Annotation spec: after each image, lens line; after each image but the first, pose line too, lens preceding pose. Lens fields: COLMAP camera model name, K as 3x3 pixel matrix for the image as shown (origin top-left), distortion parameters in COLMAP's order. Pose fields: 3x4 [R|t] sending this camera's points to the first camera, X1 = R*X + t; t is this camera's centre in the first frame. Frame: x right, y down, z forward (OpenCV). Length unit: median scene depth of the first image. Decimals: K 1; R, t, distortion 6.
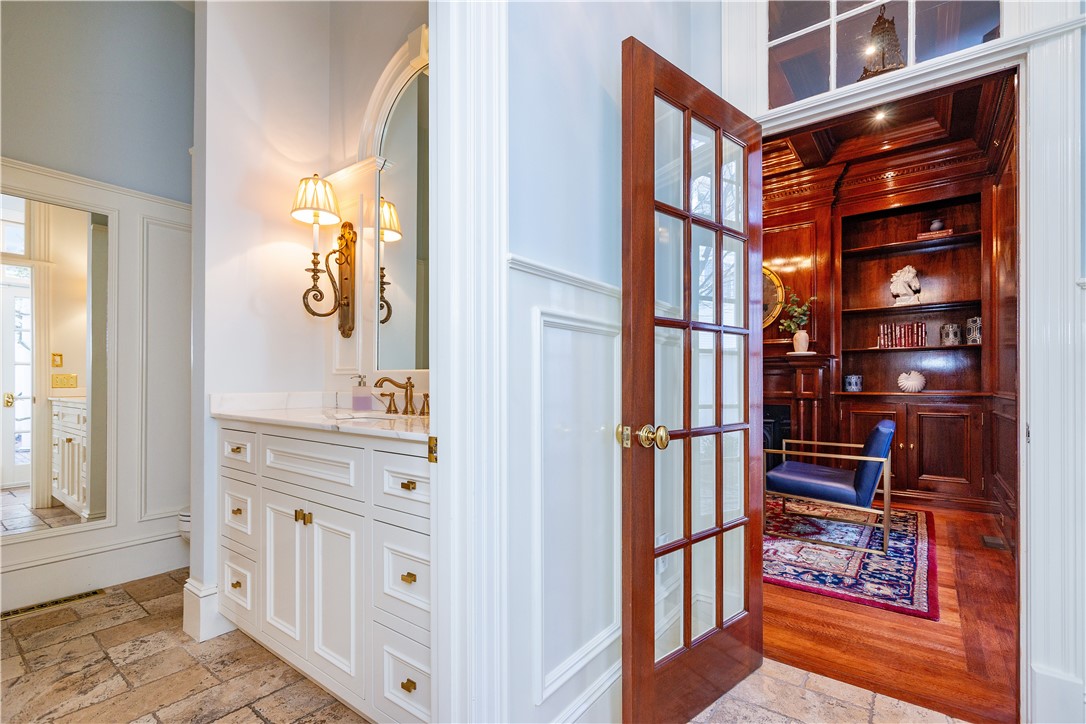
lens RADIAL K [[487.1, 0, 599.2], [0, 487.1, 386.8], [0, 0, 1]] dist [-0.003146, 0.000476]
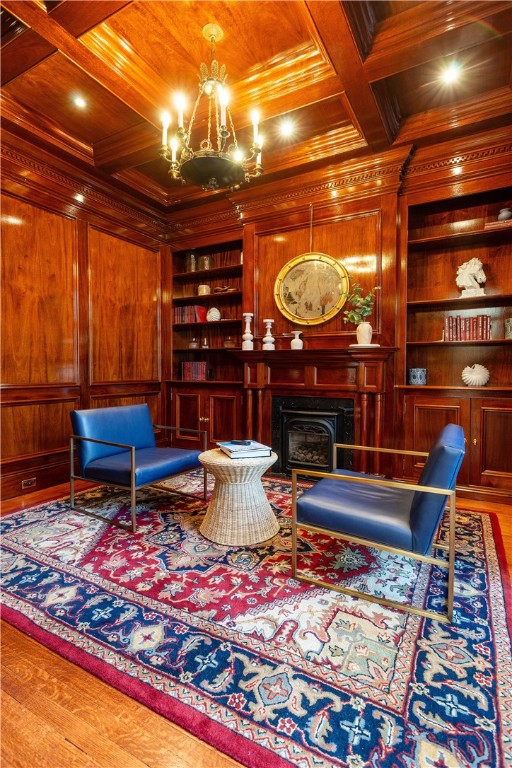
lens RADIAL K [[344.5, 0, 255.9], [0, 344.5, 380.7], [0, 0, 1]] dist [-0.003146, 0.000476]
pose [[0.999597, 0.003422, 0.028168, 0.244260], [-0.004094, 0.999707, 0.023838, -0.020336], [-0.028078, -0.023943, 0.999319, 0.434776]]
